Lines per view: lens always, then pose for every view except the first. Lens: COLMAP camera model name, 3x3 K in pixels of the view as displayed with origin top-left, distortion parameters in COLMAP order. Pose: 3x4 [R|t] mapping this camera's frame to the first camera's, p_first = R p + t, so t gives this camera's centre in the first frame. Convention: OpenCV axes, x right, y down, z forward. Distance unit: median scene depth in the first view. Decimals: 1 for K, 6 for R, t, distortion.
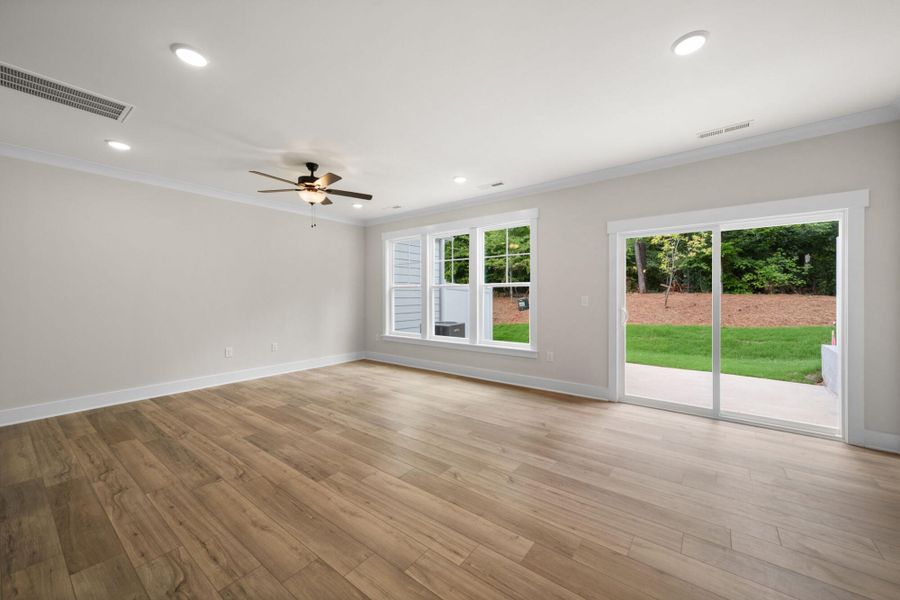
lens RADIAL K [[337.9, 0, 456.0], [0, 337.9, 292.8], [0, 0, 1]] dist [0.015955, 0.000230]
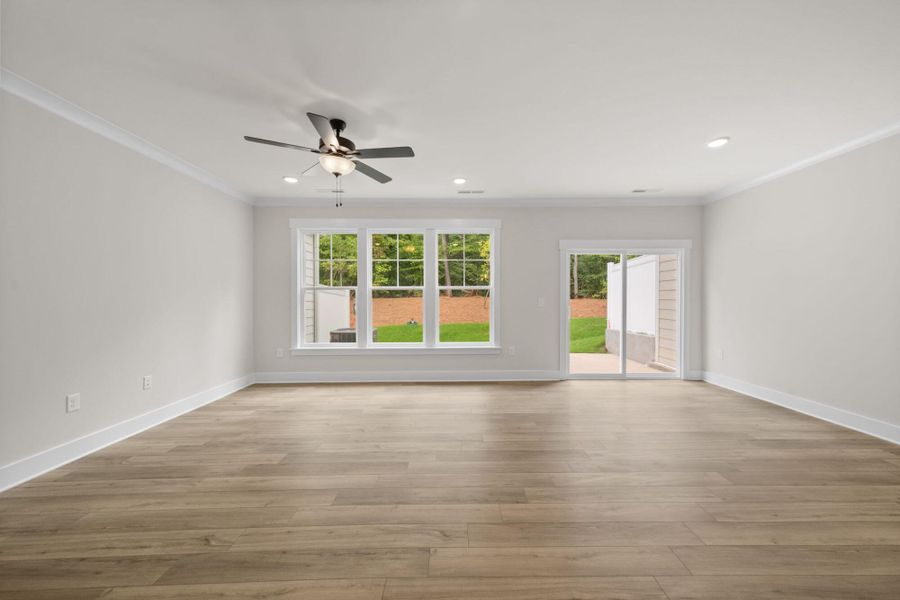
lens RADIAL K [[337.9, 0, 456.5], [0, 337.9, 297.9], [0, 0, 1]] dist [0.015955, 0.000230]
pose [[0.789971, 0.000086, 0.613144, -0.676324], [-0.002995, 0.999989, 0.003719, 0.005427], [-0.613137, -0.004774, 0.789962, 0.247932]]
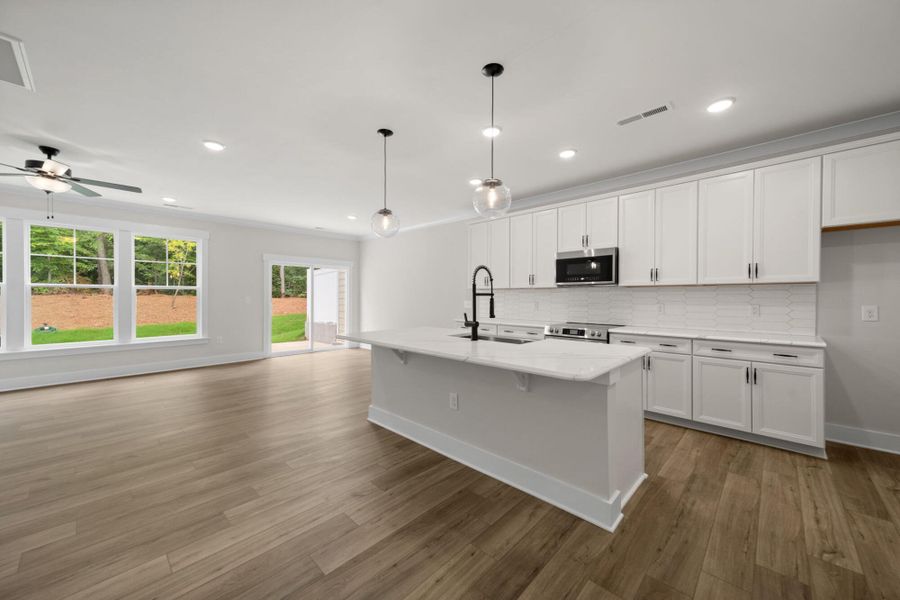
lens RADIAL K [[337.9, 0, 456.7], [0, 337.9, 298.0], [0, 0, 1]] dist [0.015955, 0.000230]
pose [[0.108046, -0.000678, 0.994146, -1.208590], [-0.009227, 0.999956, 0.001685, 0.002048], [-0.994103, -0.009355, 0.108035, -0.156600]]
